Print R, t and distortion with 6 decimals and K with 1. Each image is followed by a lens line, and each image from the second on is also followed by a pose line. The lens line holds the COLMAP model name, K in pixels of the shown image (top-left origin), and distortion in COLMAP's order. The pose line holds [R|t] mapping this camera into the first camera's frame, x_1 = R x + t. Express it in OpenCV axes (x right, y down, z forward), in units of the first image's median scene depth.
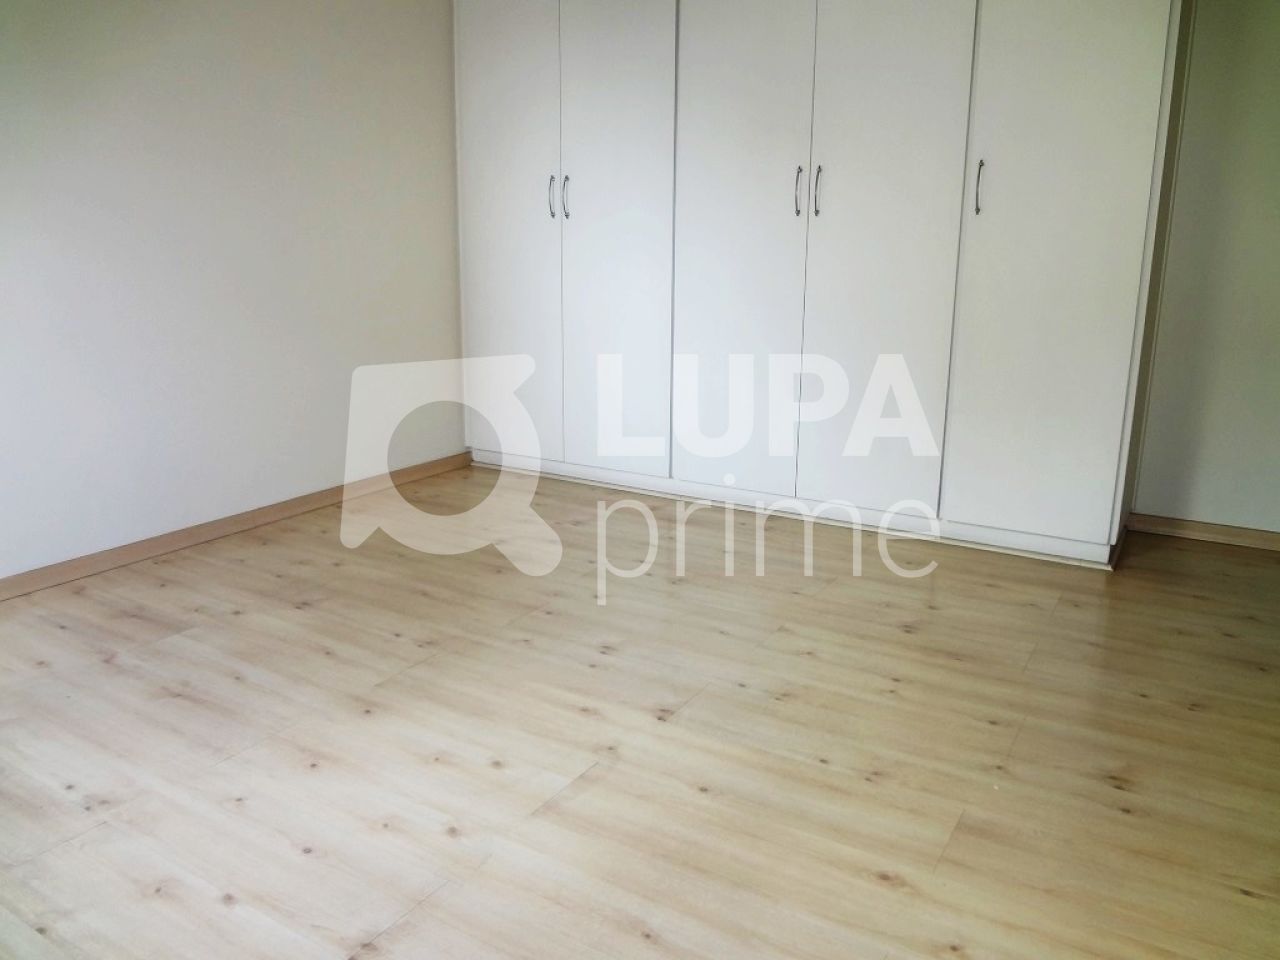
lens RADIAL K [[964.2, 0, 639.0], [0, 964.2, 477.8], [0, 0, 1]] dist [-0.007815, 0.001779]
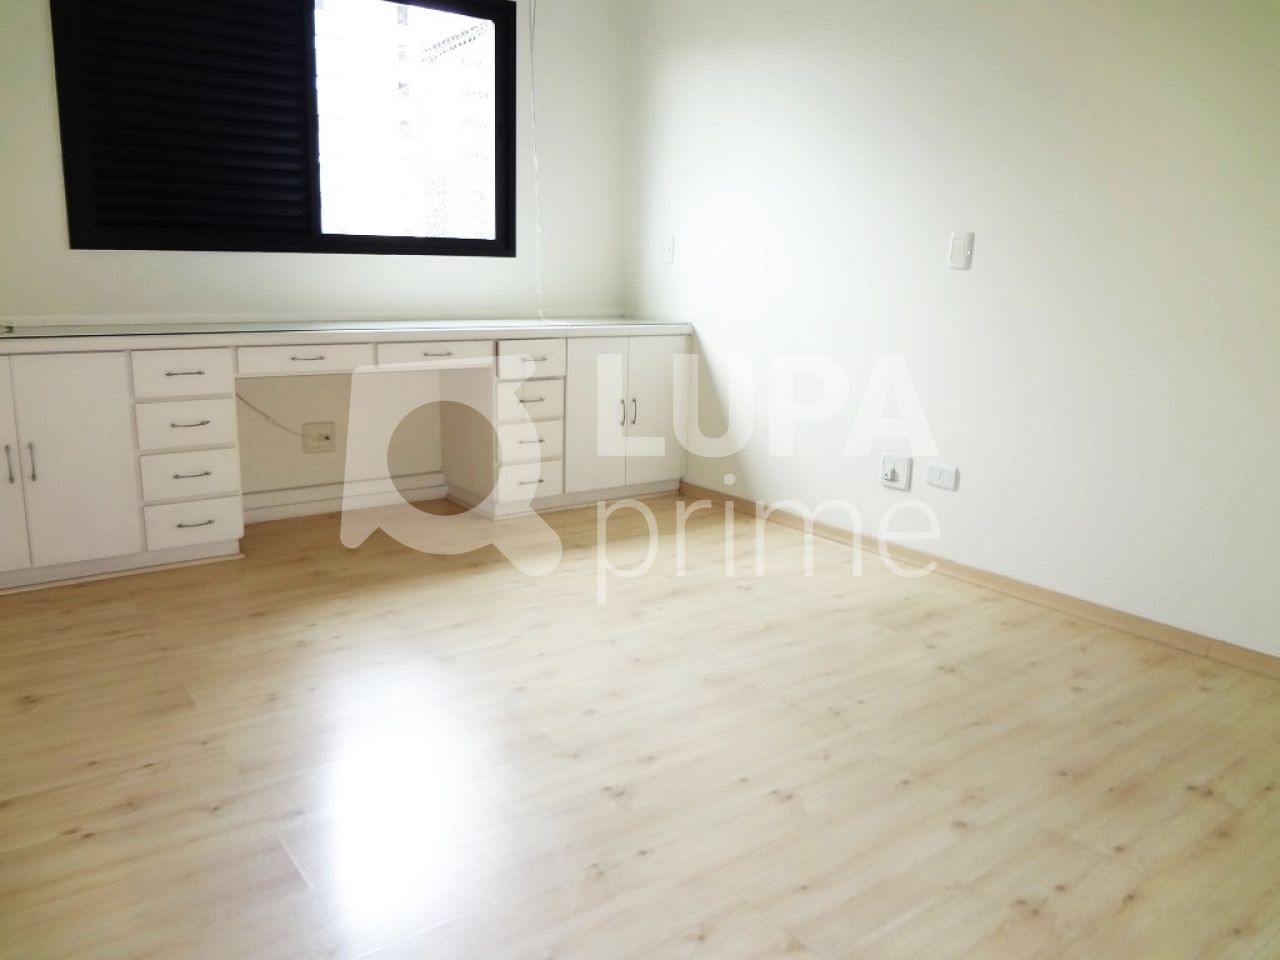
lens RADIAL K [[964.2, 0, 638.9], [0, 964.2, 479.2], [0, 0, 1]] dist [-0.007815, 0.001779]
pose [[-0.363432, 0.188964, -0.912255, 0.706489], [-0.251407, 0.922991, 0.291346, -0.286832], [0.897057, 0.335231, -0.287937, 0.978876]]
